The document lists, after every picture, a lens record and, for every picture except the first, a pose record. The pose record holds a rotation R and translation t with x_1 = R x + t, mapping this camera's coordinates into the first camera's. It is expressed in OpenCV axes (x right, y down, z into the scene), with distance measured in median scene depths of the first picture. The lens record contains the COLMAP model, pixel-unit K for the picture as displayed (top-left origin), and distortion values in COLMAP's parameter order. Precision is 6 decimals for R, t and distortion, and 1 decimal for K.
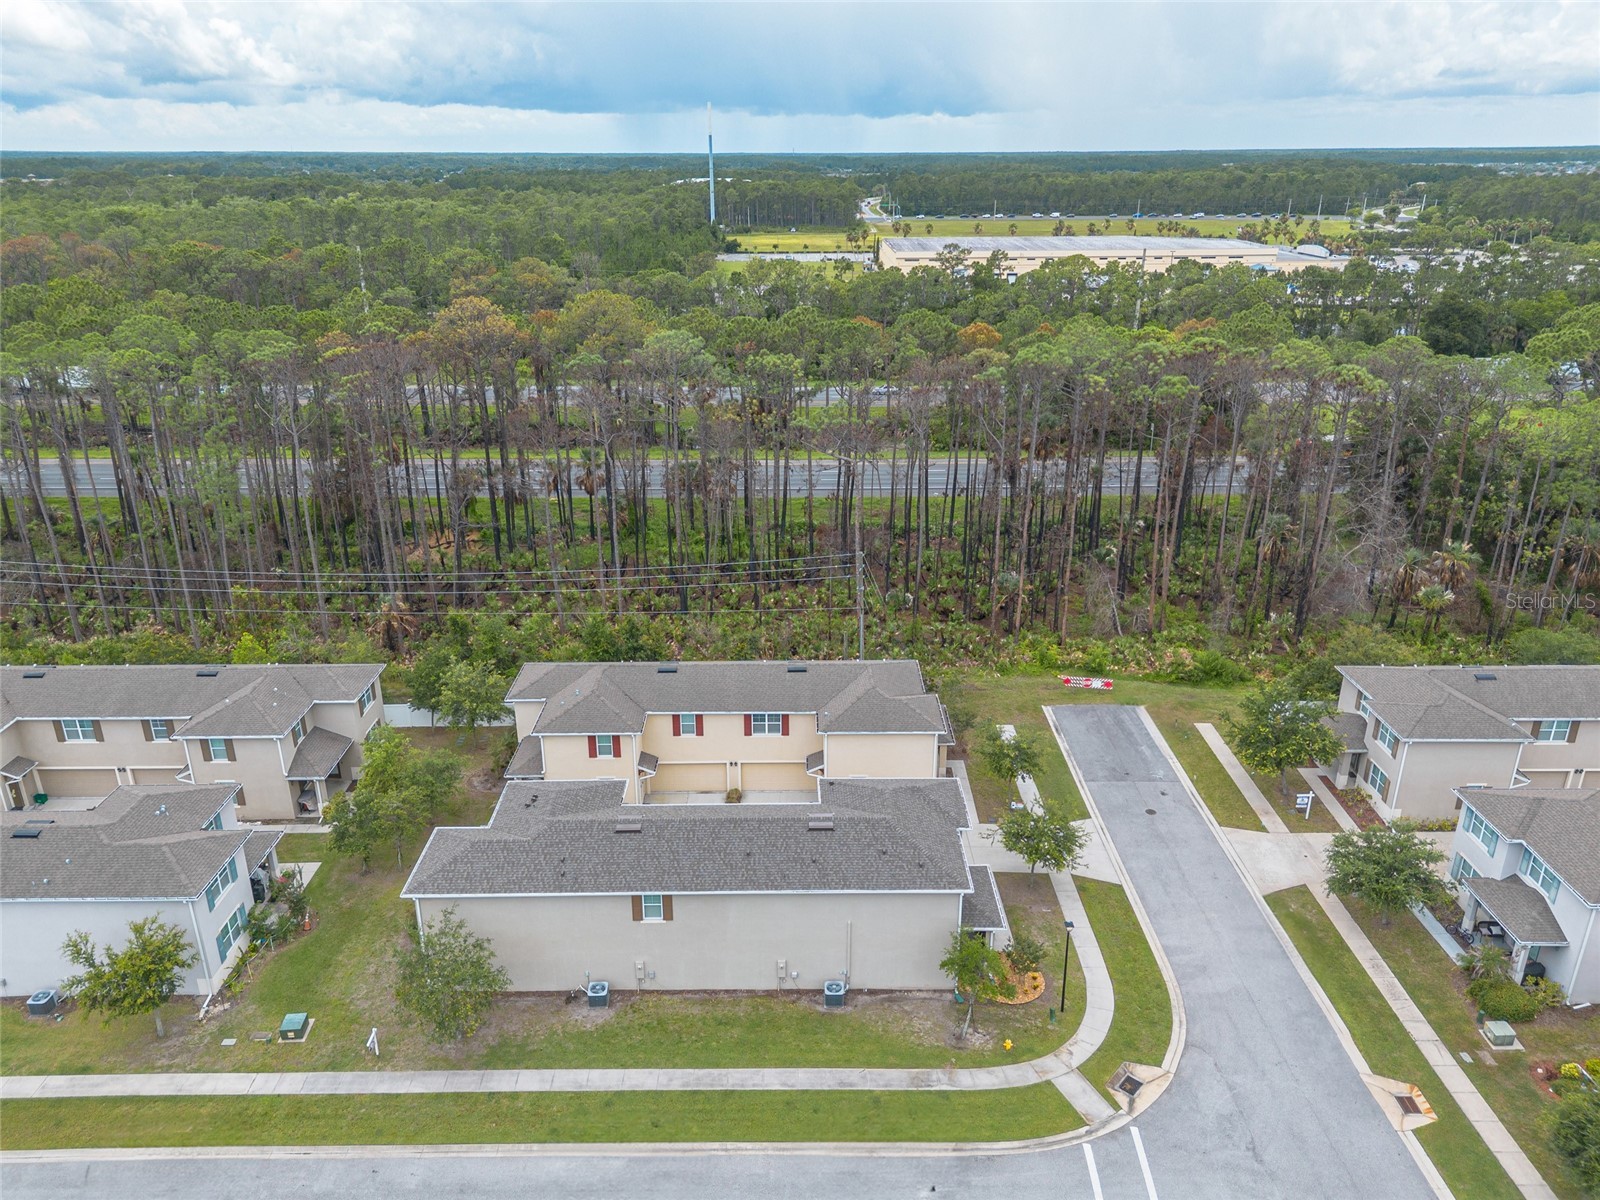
lens RADIAL K [[1133.0, 0, 798.2], [0, 1133.0, 616.1], [0, 0, 1]] dist [0.077691, -0.072815]
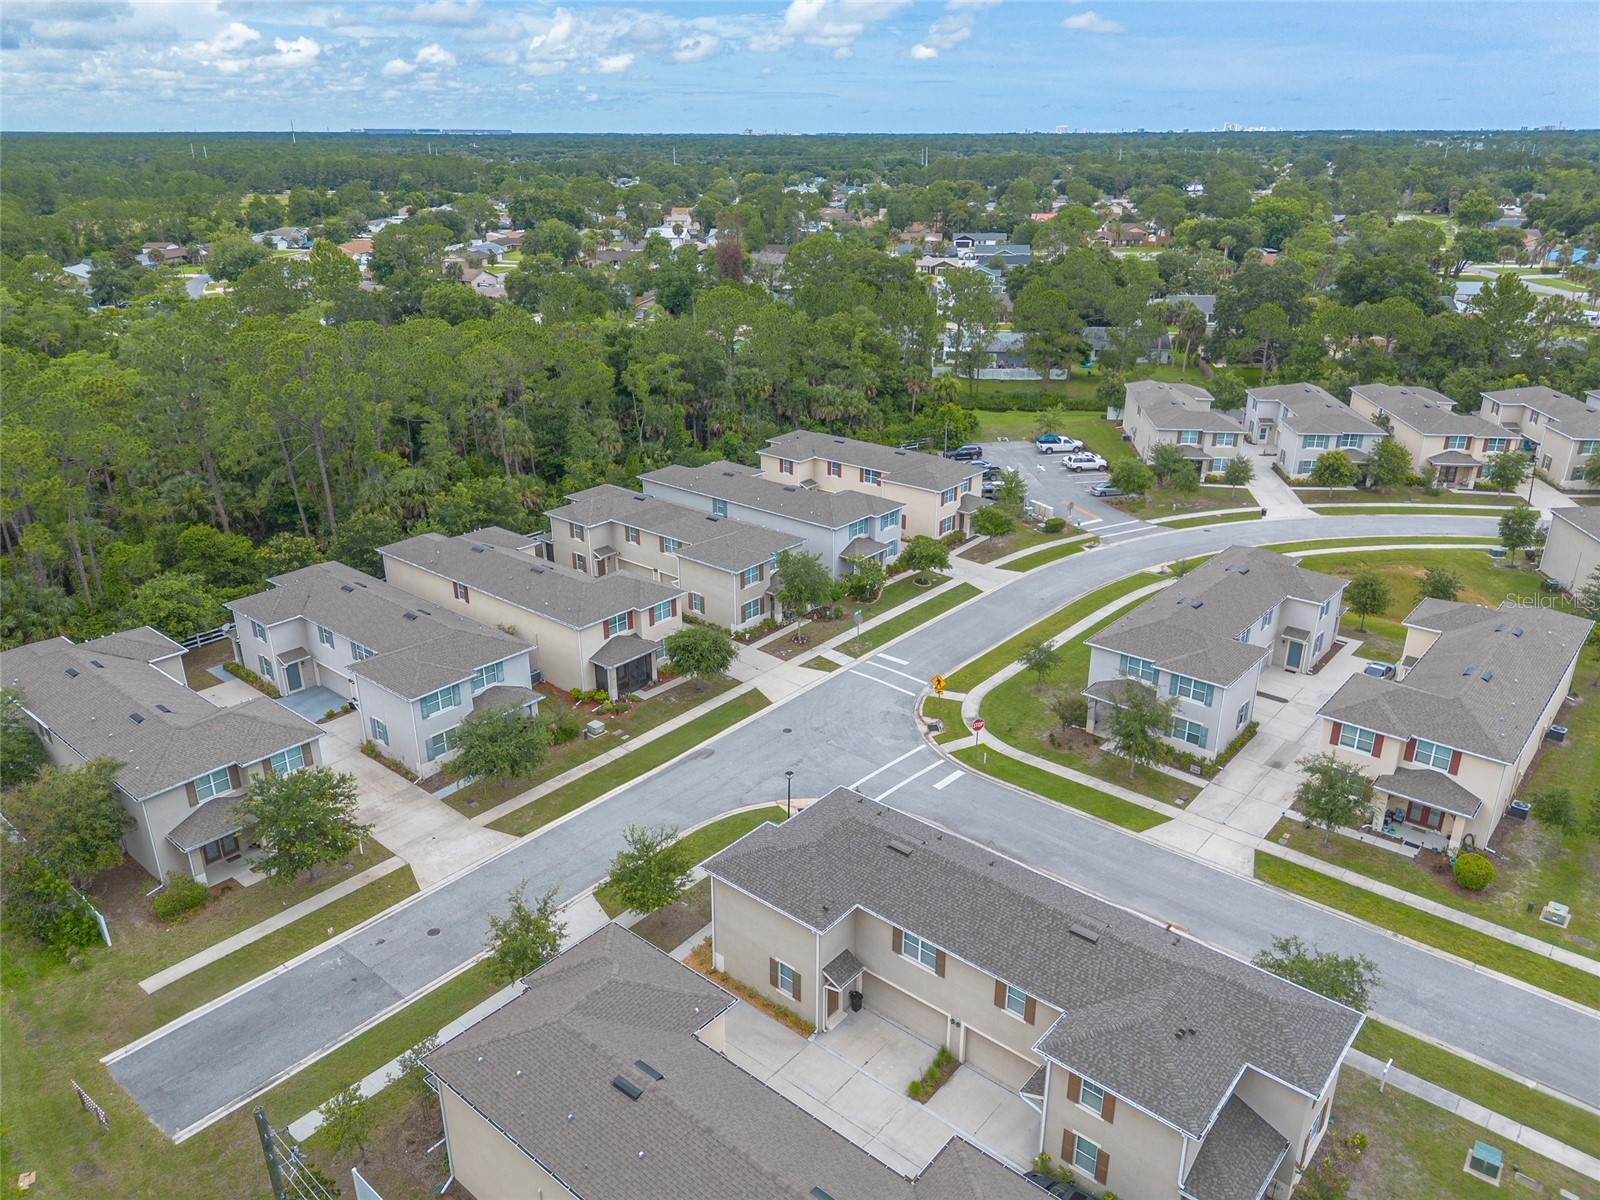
lens RADIAL K [[1146.2, 0, 800.0], [0, 1146.2, 600.0], [0, 0, 1]] dist [0.091312, -0.078389]
pose [[-0.759919, -0.241808, 0.603367, -0.415231], [0.250187, 0.747916, 0.614840, -0.550974], [-0.599941, 0.618183, -0.507859, 1.303249]]
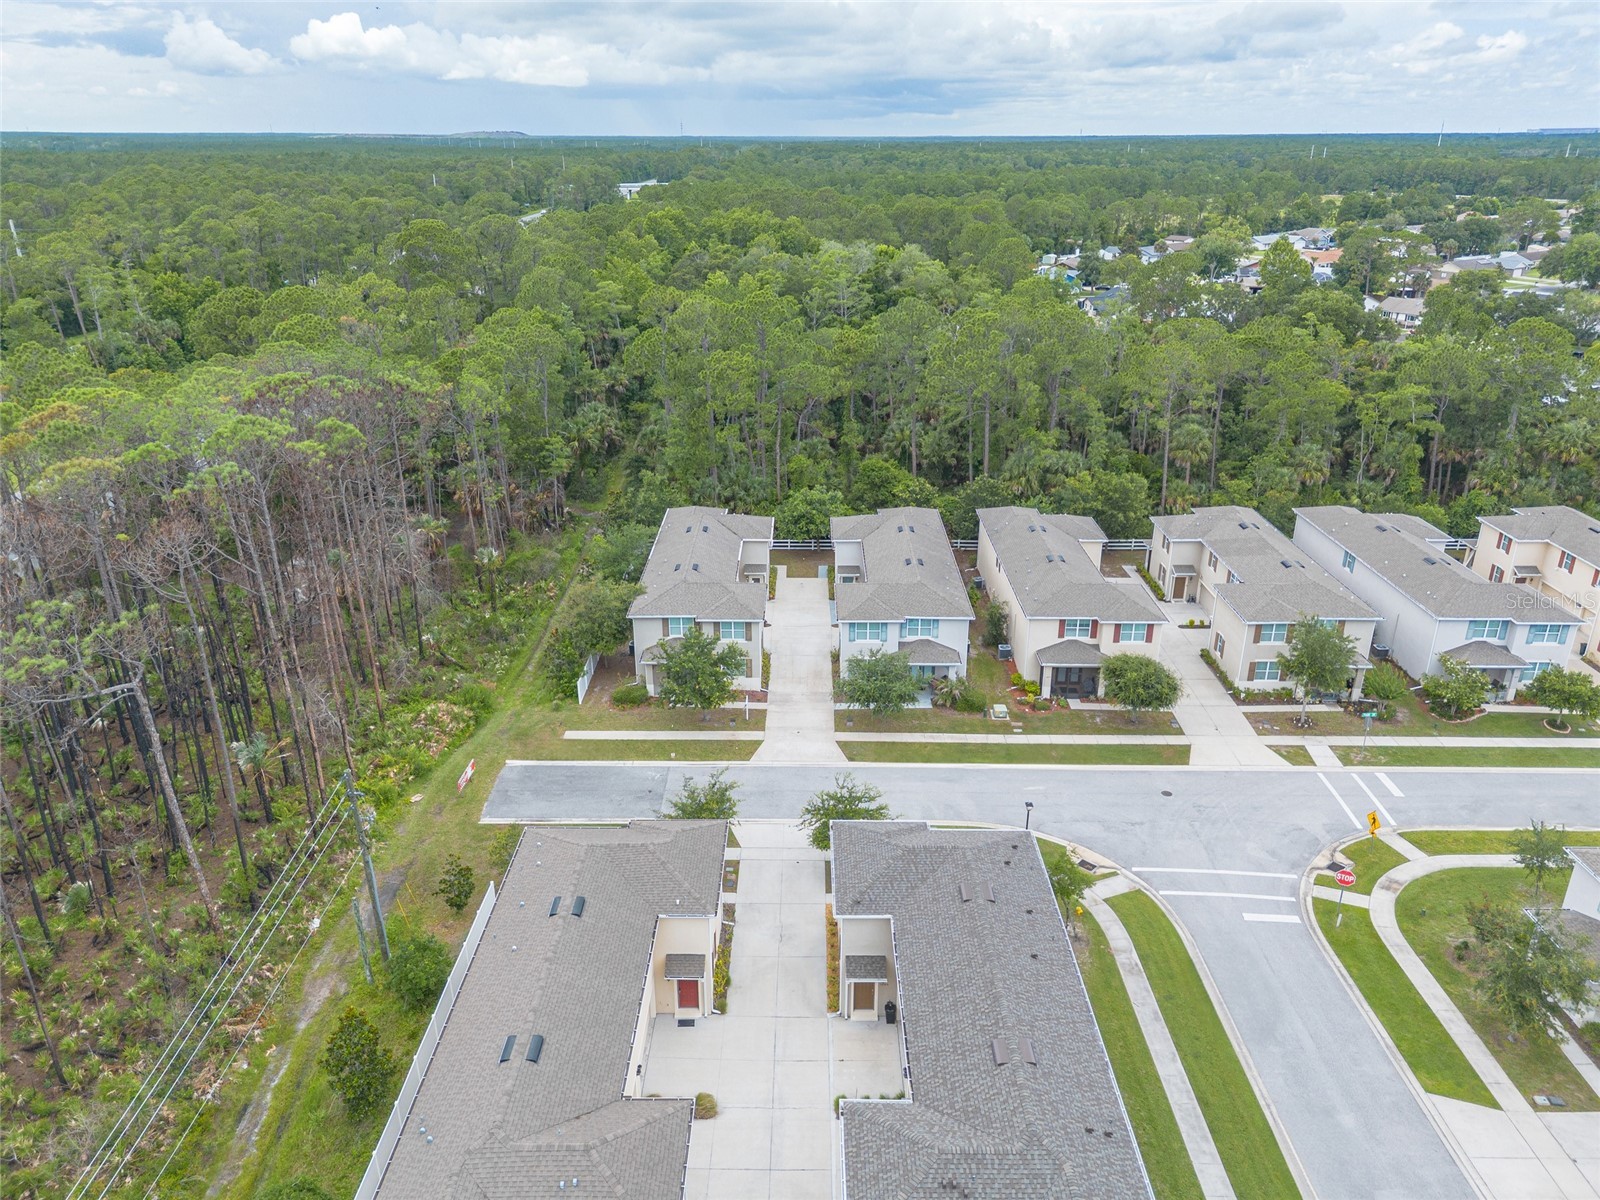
lens RADIAL K [[1135.5, 0, 792.3], [0, 1135.5, 605.1], [0, 0, 1]] dist [0.057325, -0.036807]
pose [[0.014625, -0.381487, 0.924259, -0.674737], [0.380393, 0.856976, 0.347697, -0.356991], [-0.924709, 0.346496, 0.157648, 0.835377]]
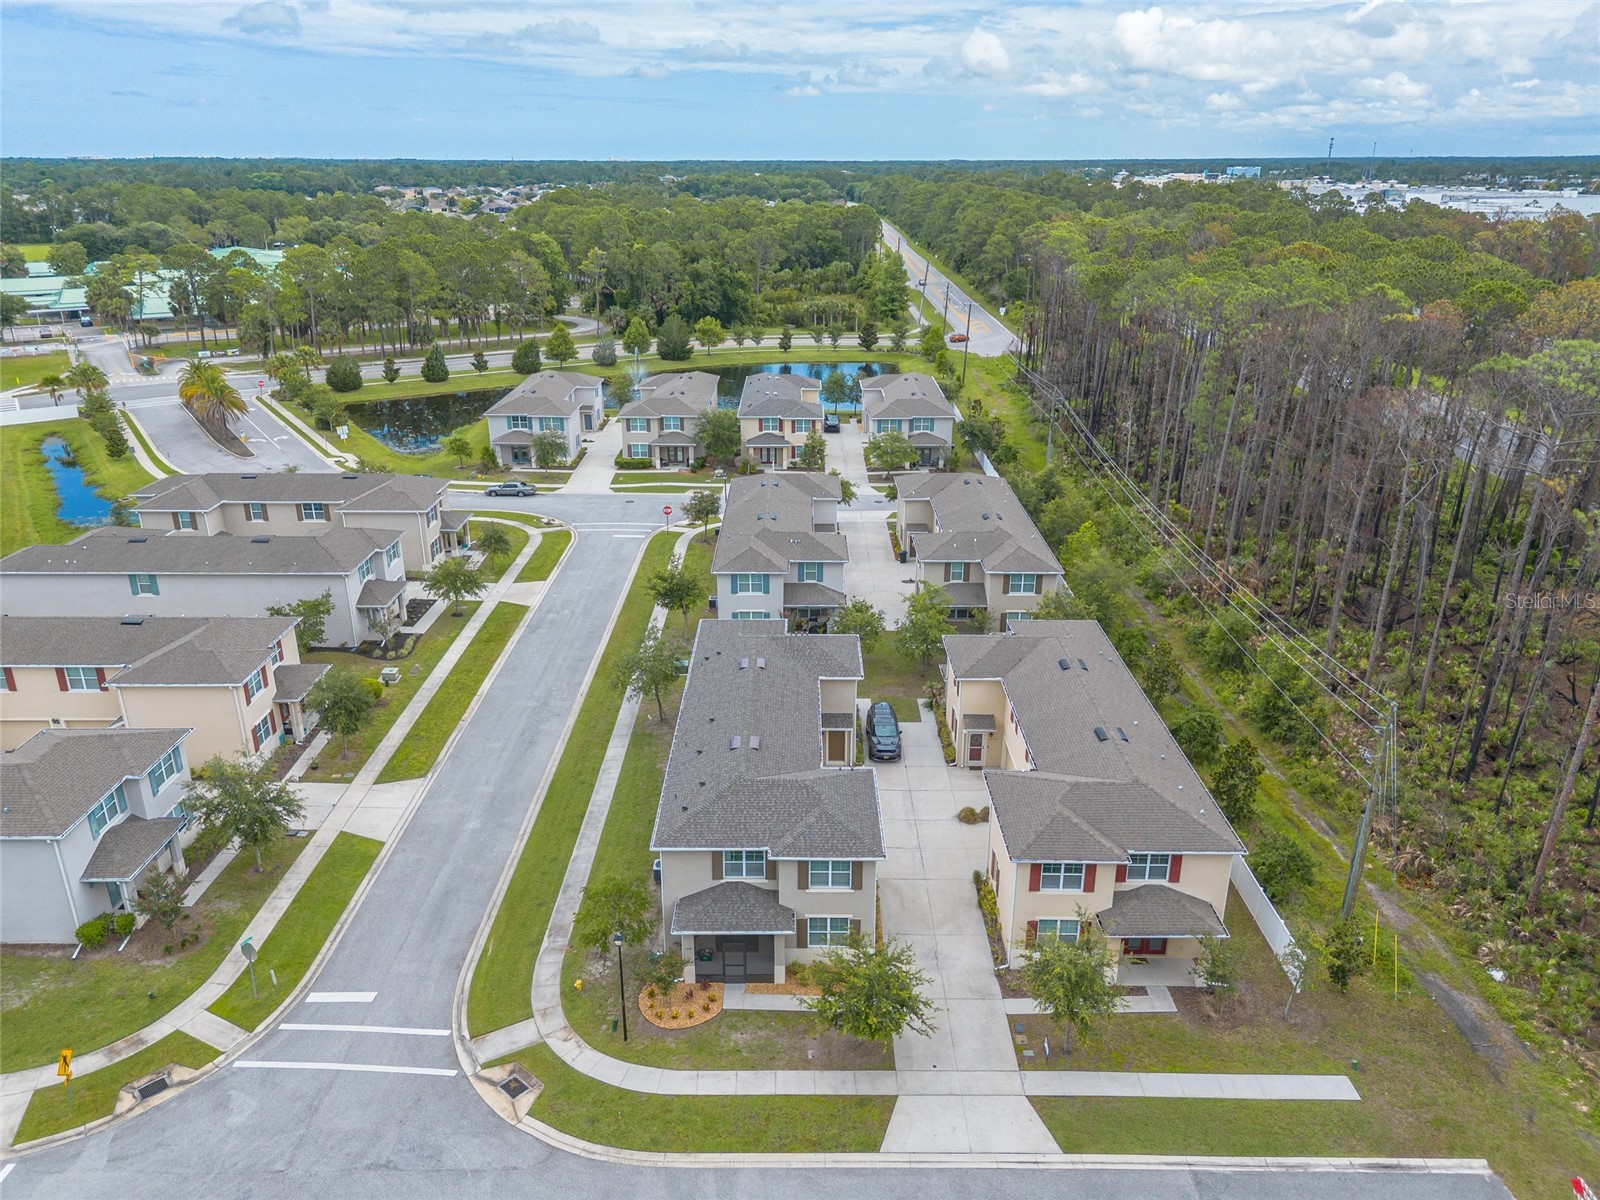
lens RADIAL K [[1133.0, 0, 798.2], [0, 1133.0, 616.1], [0, 0, 1]] dist [0.077691, -0.072815]
pose [[-0.007642, 0.375681, -0.926717, 0.818190], [-0.380095, 0.856094, 0.350186, -0.255162], [0.924916, 0.354917, 0.136252, 0.794013]]
